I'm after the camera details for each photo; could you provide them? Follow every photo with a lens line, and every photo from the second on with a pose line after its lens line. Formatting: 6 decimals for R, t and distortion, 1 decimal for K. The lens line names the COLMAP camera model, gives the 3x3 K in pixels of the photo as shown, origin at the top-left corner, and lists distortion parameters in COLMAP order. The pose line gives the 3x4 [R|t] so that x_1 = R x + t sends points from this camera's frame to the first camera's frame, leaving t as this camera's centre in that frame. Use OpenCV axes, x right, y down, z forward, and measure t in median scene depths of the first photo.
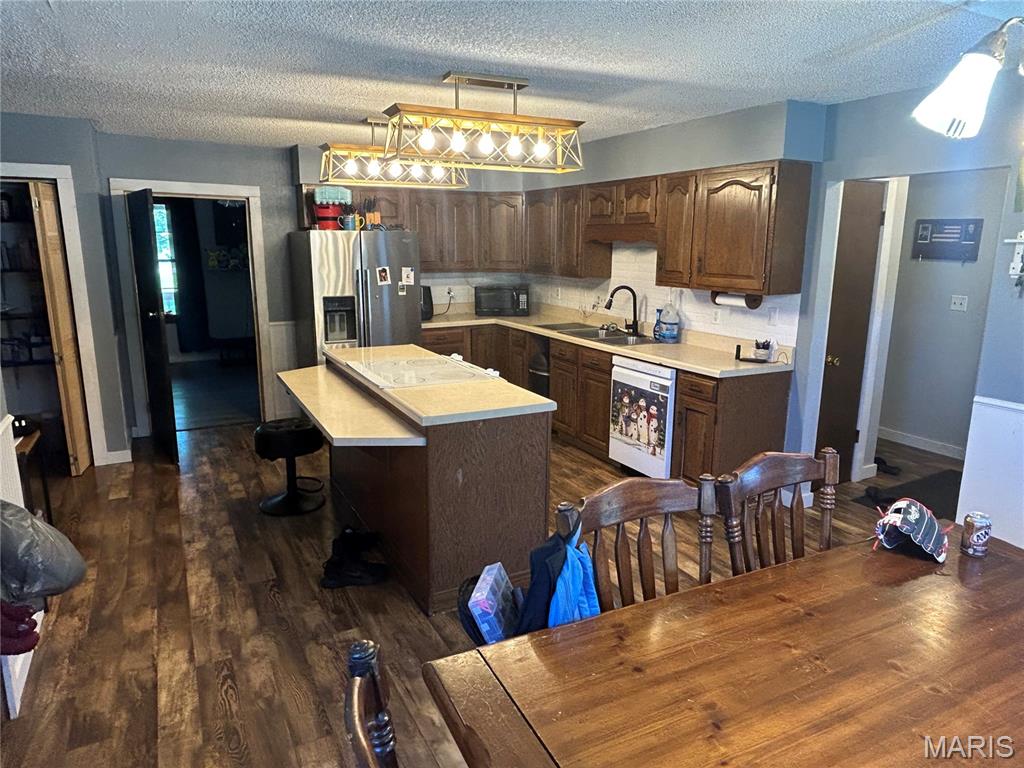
lens RADIAL K [[674.4, 0, 513.8], [0, 674.4, 382.6], [0, 0, 1]] dist [-0.006103, -0.007955]
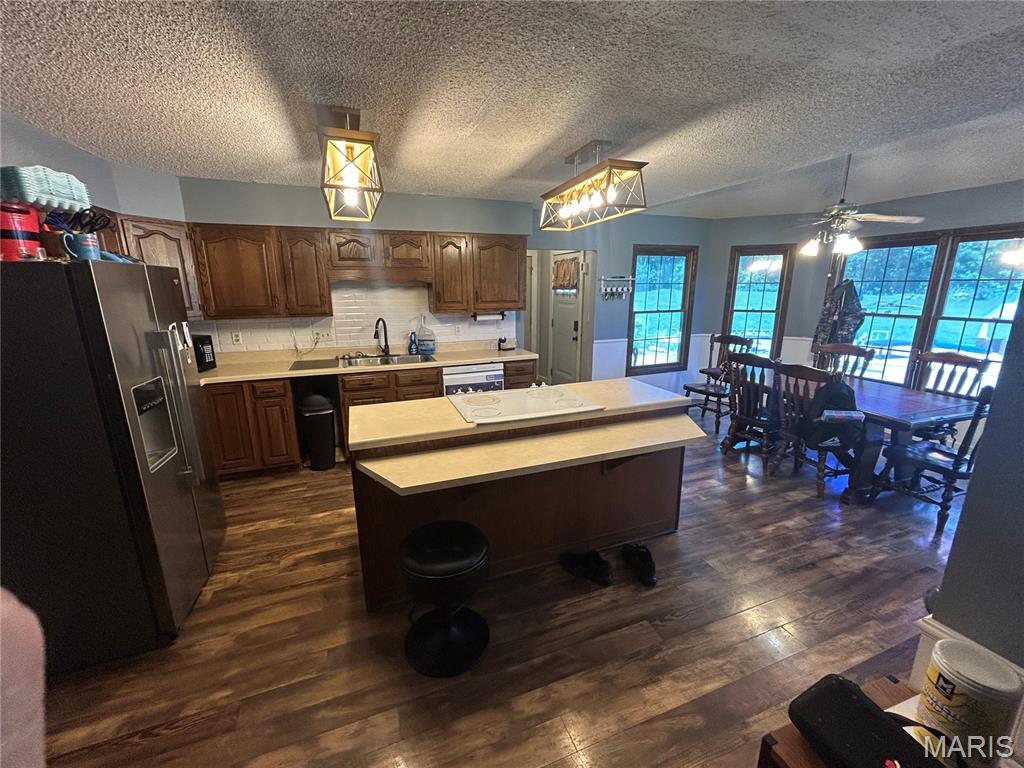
lens RADIAL K [[416.0, 0, 518.9], [0, 416.0, 386.0], [0, 0, 1]] dist [0.001277, -0.000201]
pose [[0.107745, -0.242194, 0.964227, -0.889150], [0.211412, 0.953272, 0.215819, -0.212979], [-0.971440, 0.180596, 0.153913, 1.037321]]
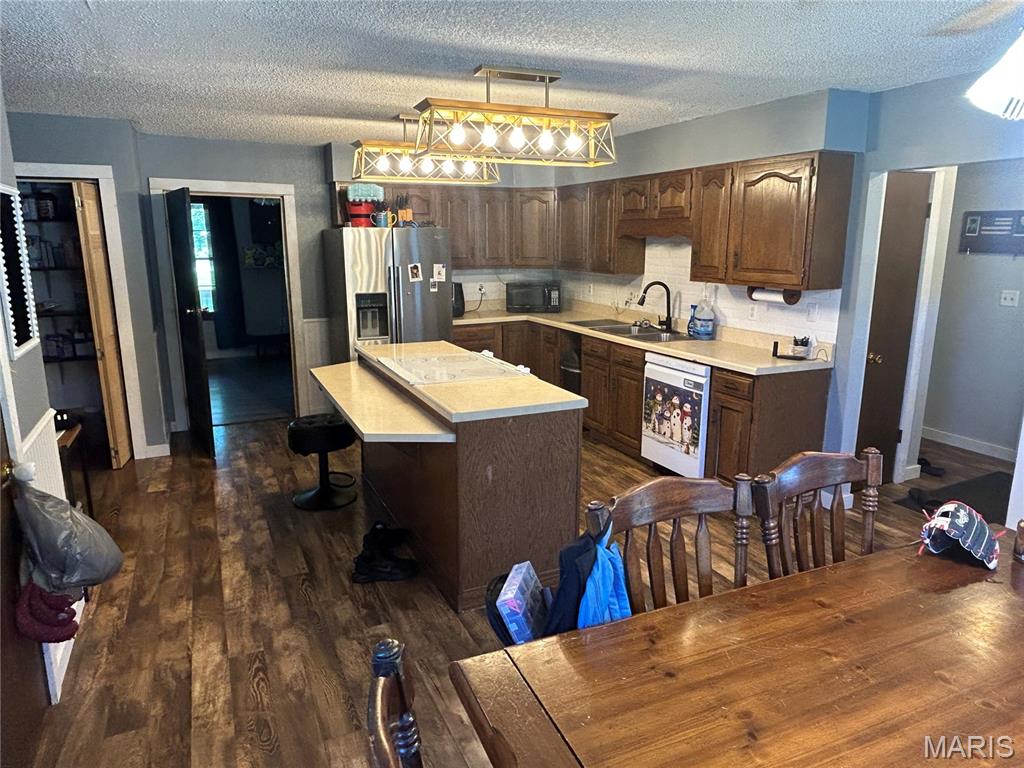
lens RADIAL K [[674.4, 0, 510.6], [0, 674.4, 382.2], [0, 0, 1]] dist [-0.006103, -0.007955]
pose [[0.998650, 0.003931, -0.051791, 0.001536], [-0.003757, 0.999987, 0.003452, 0.001133], [0.051804, -0.003253, 0.998652, 0.008962]]
